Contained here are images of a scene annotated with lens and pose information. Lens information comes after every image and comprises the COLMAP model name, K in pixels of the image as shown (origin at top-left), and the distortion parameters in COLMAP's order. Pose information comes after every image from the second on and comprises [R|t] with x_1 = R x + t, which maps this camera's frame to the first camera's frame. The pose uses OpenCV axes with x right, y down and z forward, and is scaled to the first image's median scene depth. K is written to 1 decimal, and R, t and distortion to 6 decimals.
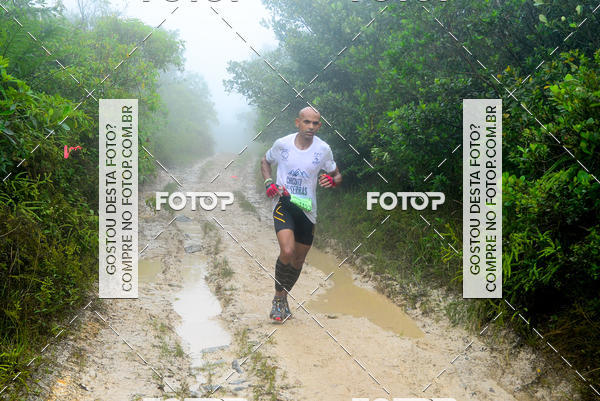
lens RADIAL K [[963.4, 0, 311.4], [0, 963.4, 209.3], [0, 0, 1]] dist [0.137315, 0.000000]
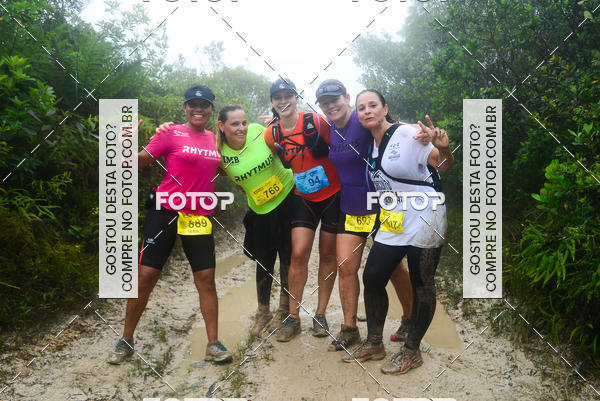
lens RADIAL K [[576.3, 0, 309.1], [0, 576.3, 210.9], [0, 0, 1]] dist [-0.010262, 0.000000]
pose [[0.981533, -0.016146, -0.190611, 0.084220], [0.012804, 0.999742, -0.018753, 0.017355], [0.190865, 0.015966, 0.981486, 0.470305]]
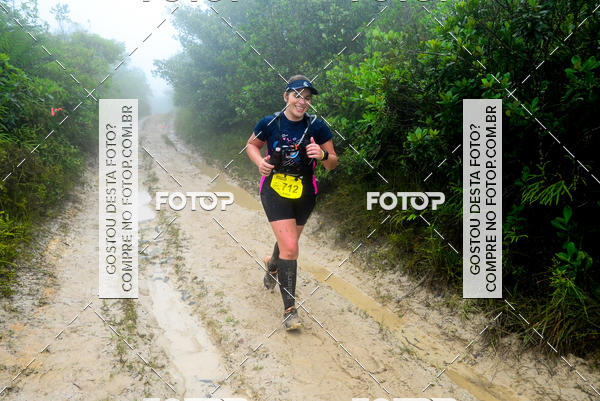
lens RADIAL K [[527.6, 0, 309.2], [0, 527.6, 209.0], [0, 0, 1]] dist [-0.070866, 0.096827]
pose [[0.983450, -0.043497, 0.175882, 0.026367], [0.021650, 0.992012, 0.124275, 0.007655], [-0.179882, -0.118411, 0.976535, 0.000146]]
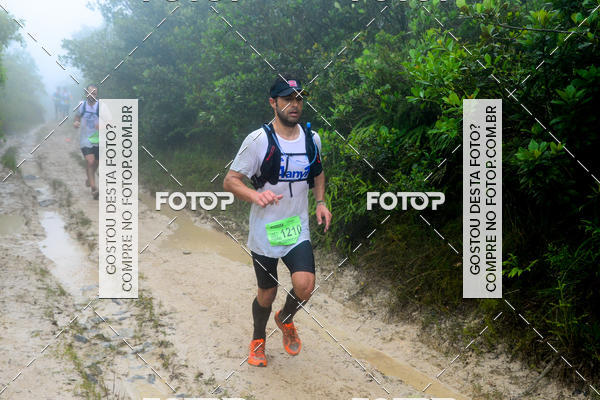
lens RADIAL K [[776.1, 0, 311.3], [0, 776.1, 207.0], [0, 0, 1]] dist [0.068935, 0.000000]
pose [[0.971372, -0.050996, 0.232026, -0.052972], [0.037647, 0.997390, 0.061603, 0.000499], [-0.234562, -0.051104, 0.970757, 0.027612]]
